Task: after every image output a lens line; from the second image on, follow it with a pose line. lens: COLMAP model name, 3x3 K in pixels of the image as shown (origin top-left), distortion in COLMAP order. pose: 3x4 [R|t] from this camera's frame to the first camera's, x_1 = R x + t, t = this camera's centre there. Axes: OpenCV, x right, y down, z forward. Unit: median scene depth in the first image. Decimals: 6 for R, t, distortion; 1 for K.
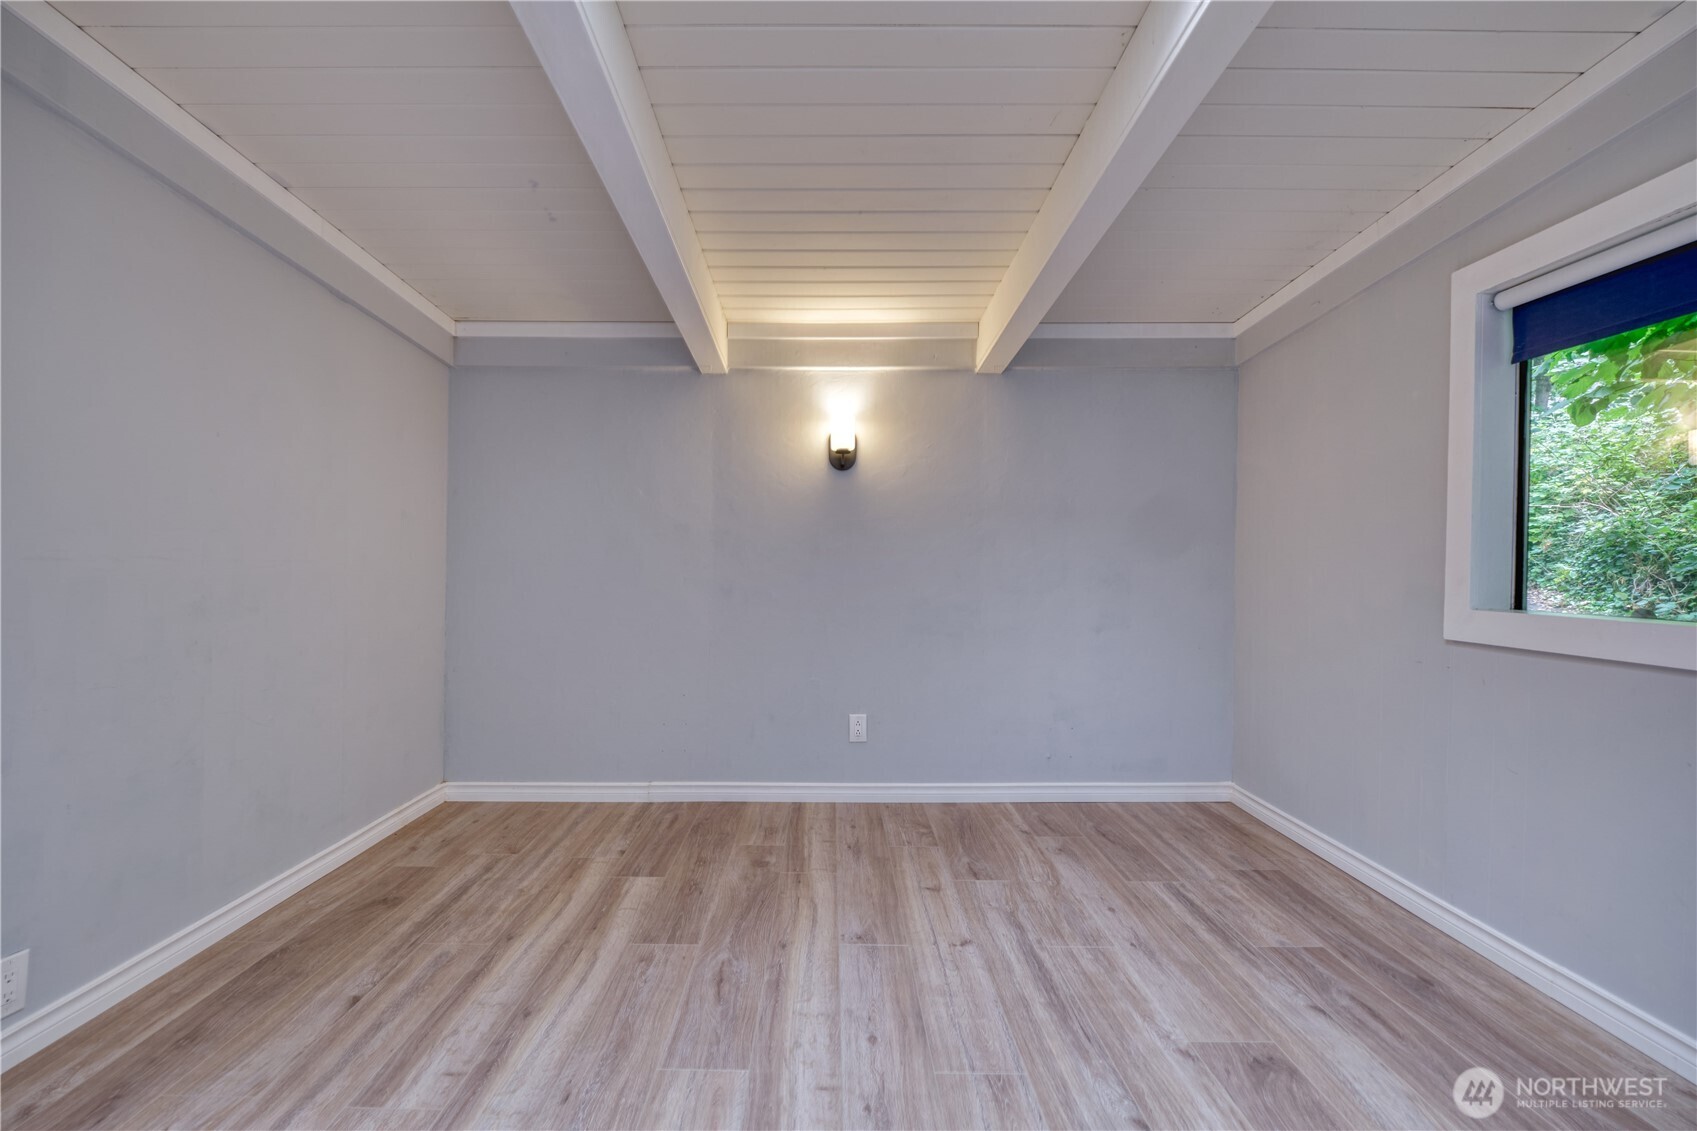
lens RADIAL K [[760.7, 0, 846.9], [0, 760.7, 564.6], [0, 0, 1]] dist [-0.007561, -0.000103]
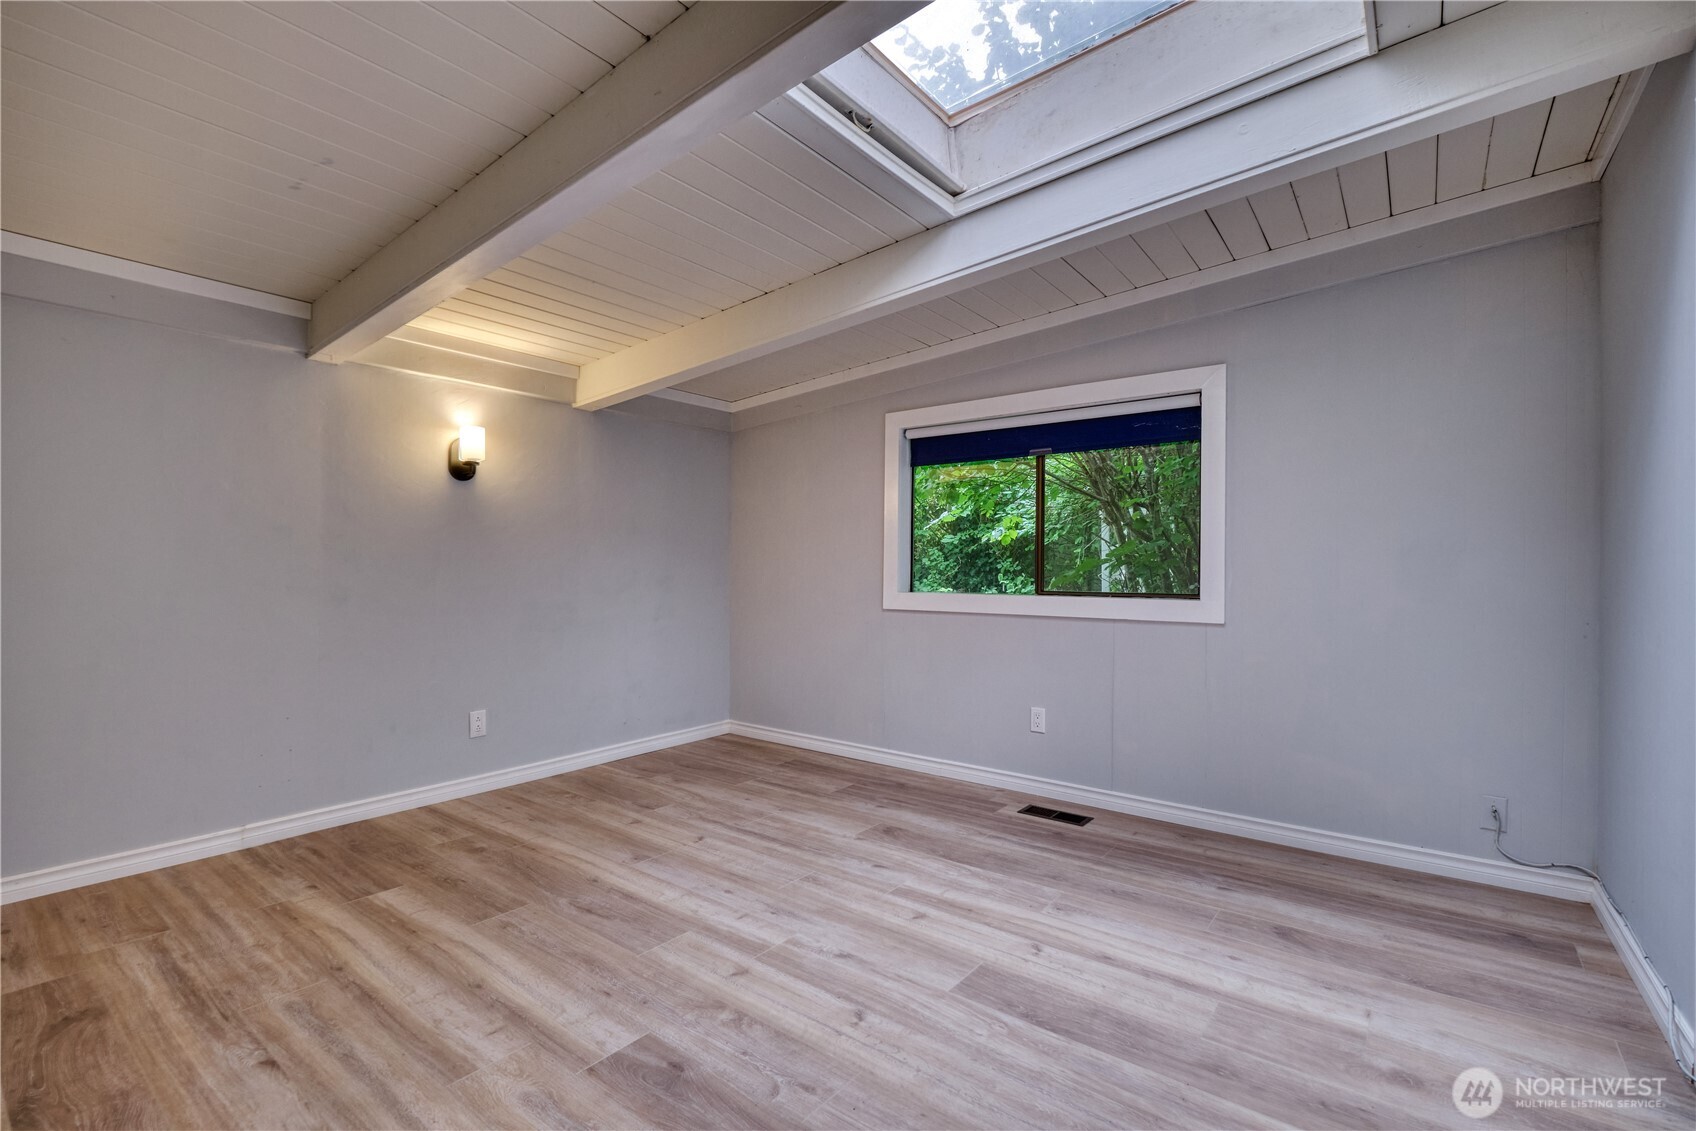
lens RADIAL K [[705.0, 0, 844.6], [0, 705.0, 570.3], [0, 0, 1]] dist [-0.002428, -0.001607]
pose [[0.631913, -0.002433, 0.775036, -0.590361], [0.001512, 0.999997, 0.001907, -0.000416], [-0.775038, -0.000033, 0.631915, -0.026662]]
